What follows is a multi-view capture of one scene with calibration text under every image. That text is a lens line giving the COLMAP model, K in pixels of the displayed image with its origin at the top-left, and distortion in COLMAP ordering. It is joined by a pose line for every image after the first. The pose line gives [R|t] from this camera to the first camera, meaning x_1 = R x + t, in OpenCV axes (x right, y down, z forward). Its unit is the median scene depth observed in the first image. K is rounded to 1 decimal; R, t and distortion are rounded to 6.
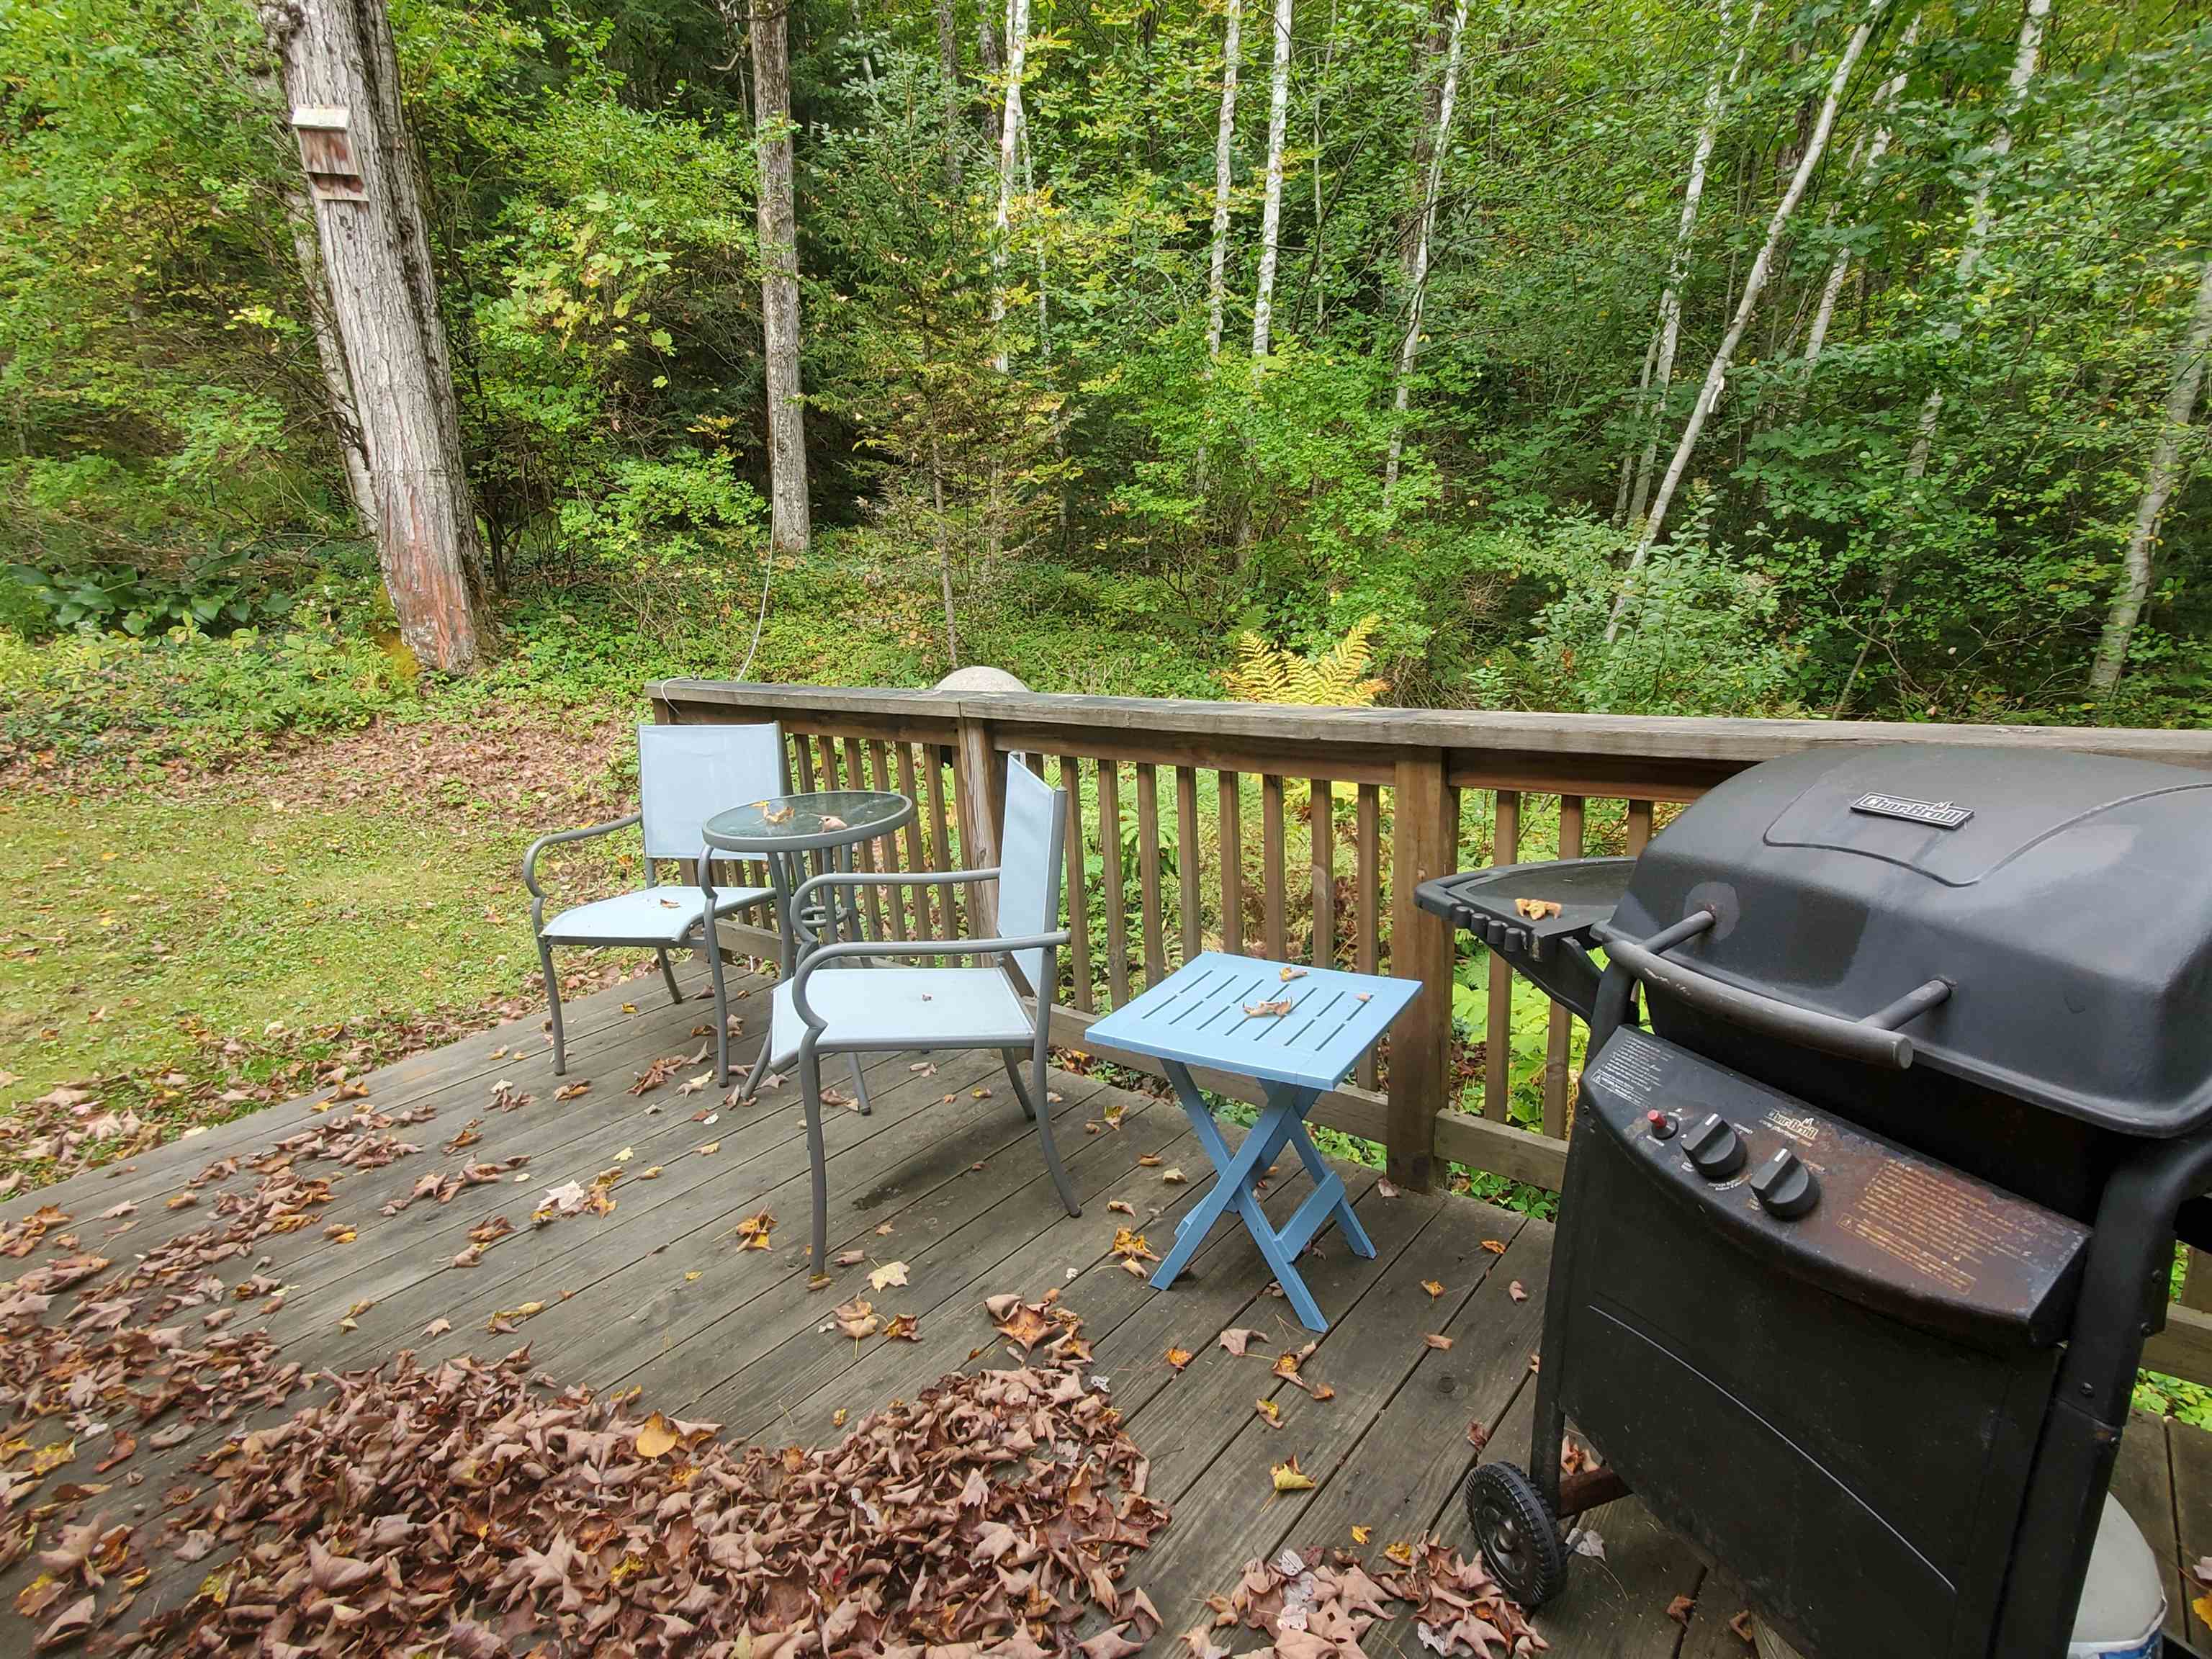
lens RADIAL K [[1142.8, 0, 1087.8], [0, 1142.8, 838.0], [0, 0, 1]] dist [0.017371, 0.003588]
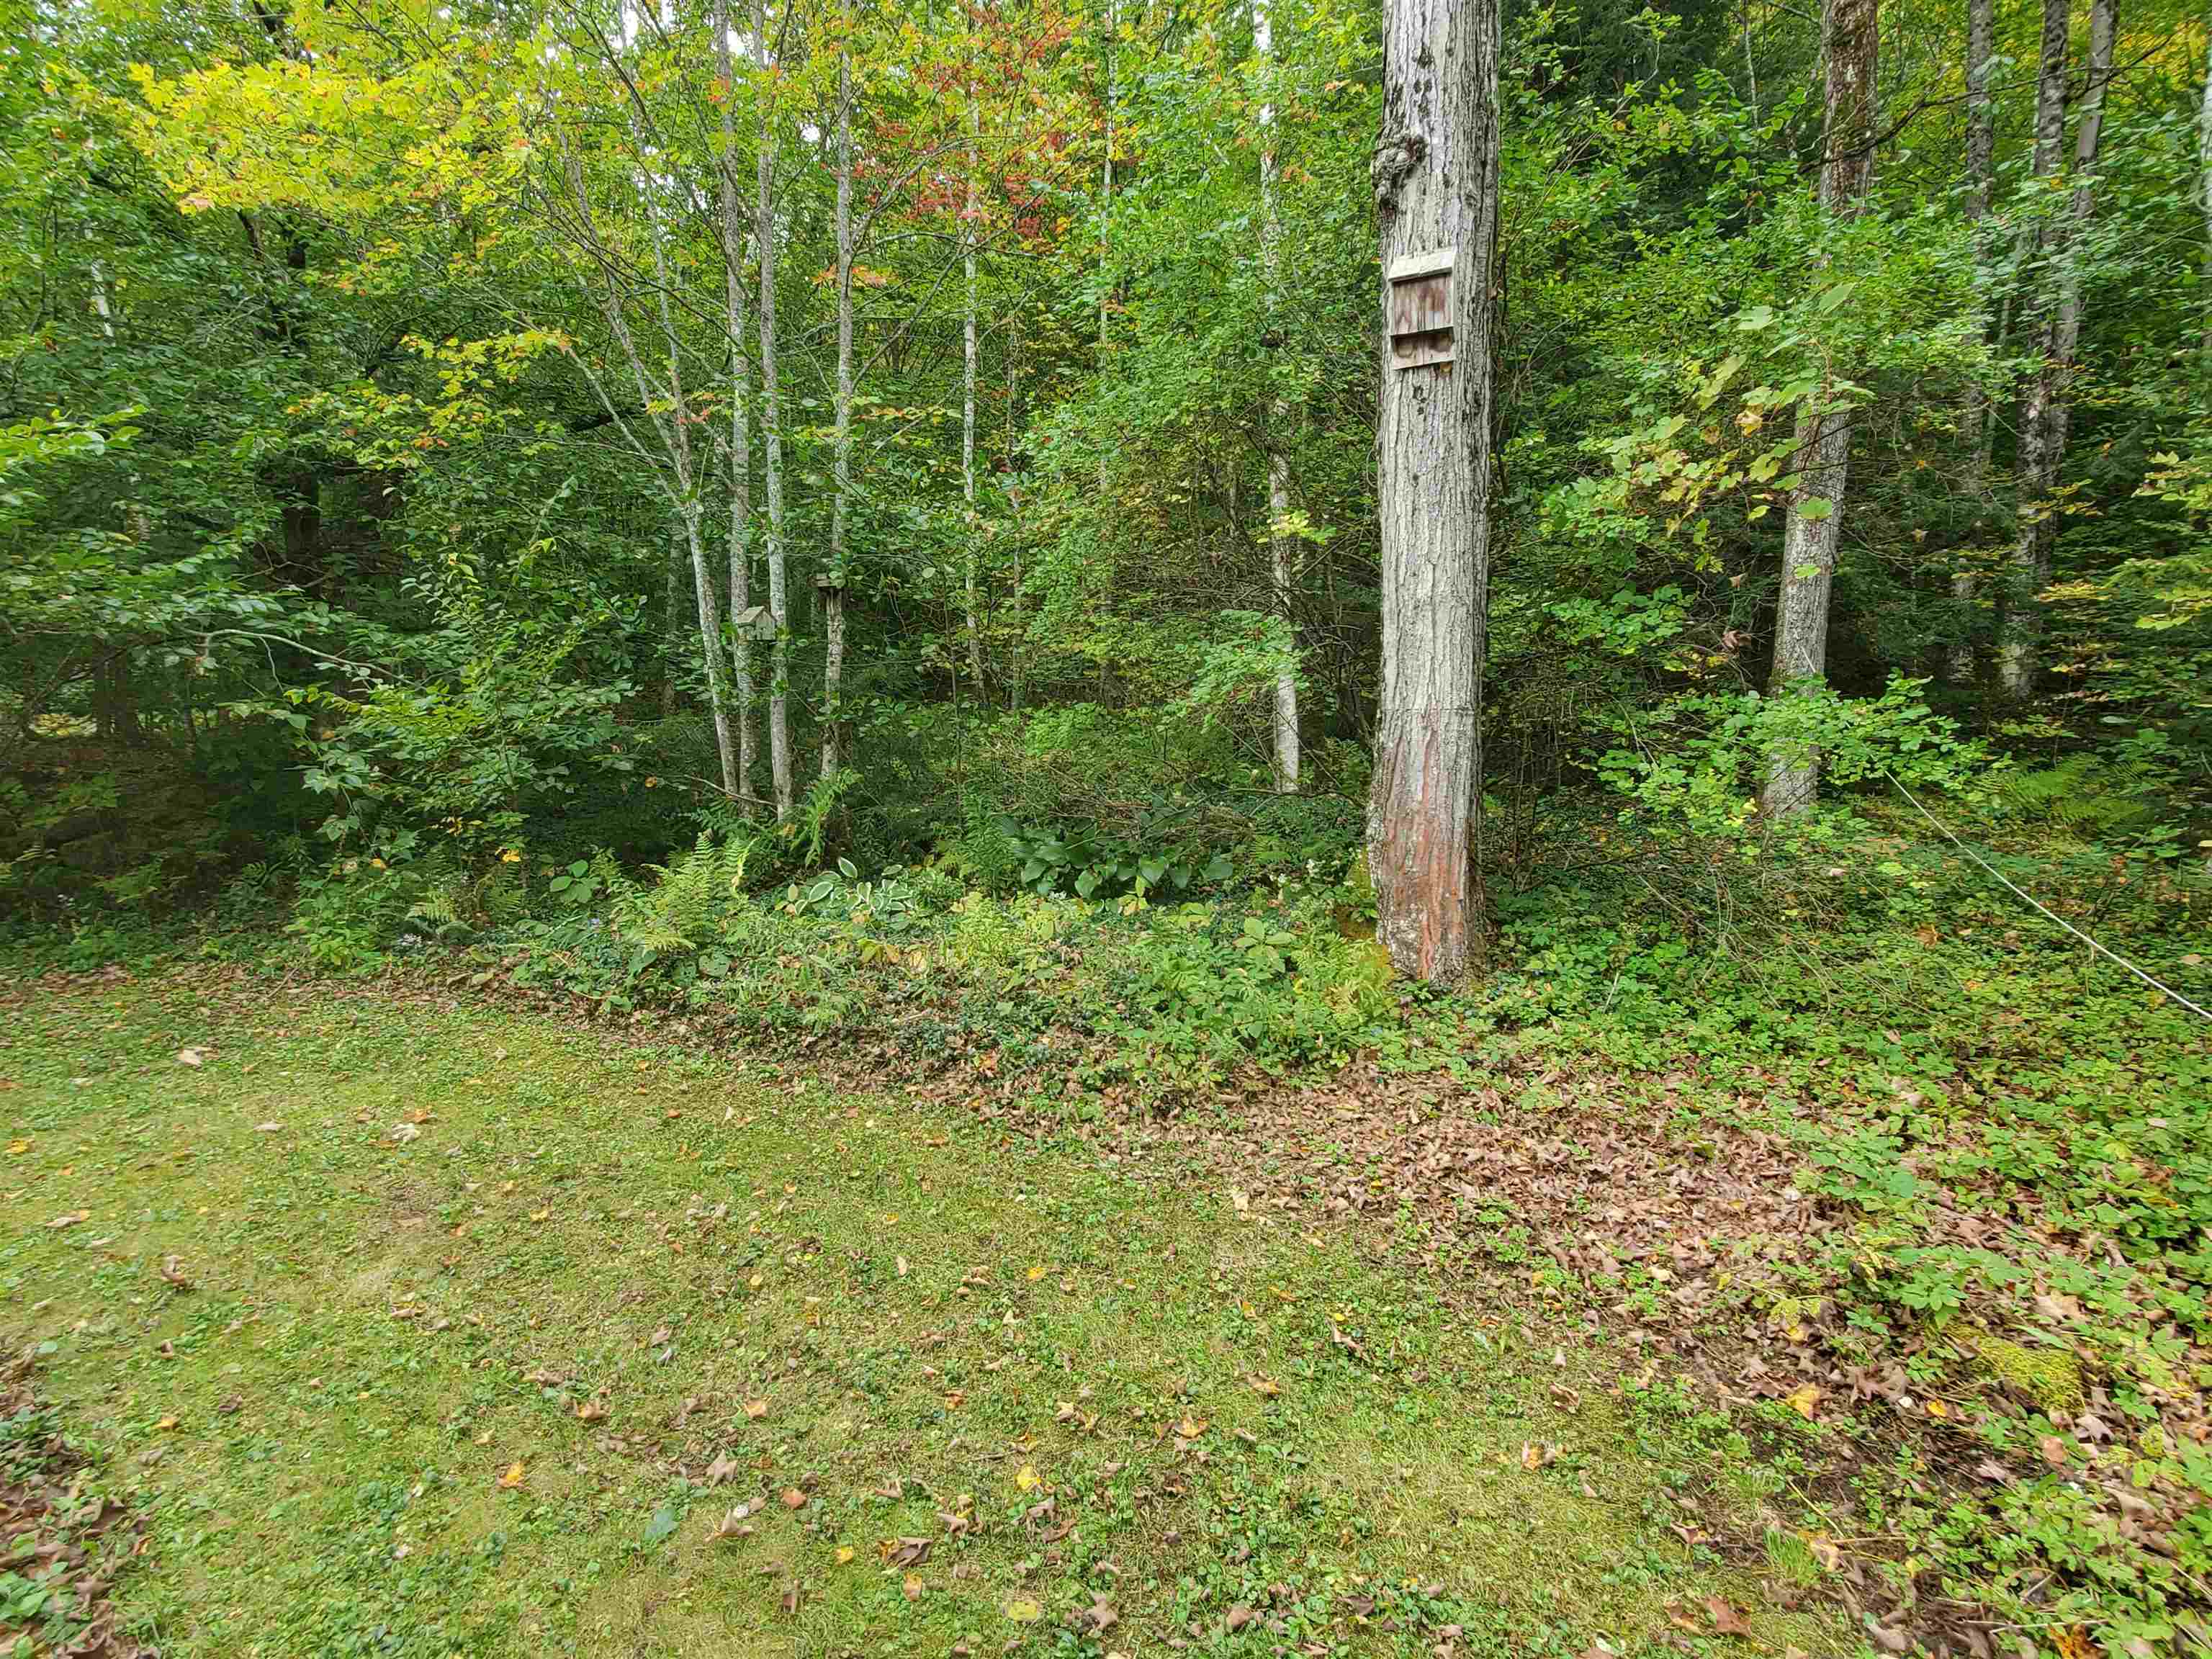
lens RADIAL K [[1142.8, 0, 1109.4], [0, 1142.8, 828.6], [0, 0, 1]] dist [0.017371, 0.003588]
pose [[0.812981, 0.043665, -0.580651, -0.363251], [-0.173437, 0.970082, -0.169883, -0.097713], [0.555861, 0.238818, 0.796231, 0.366626]]
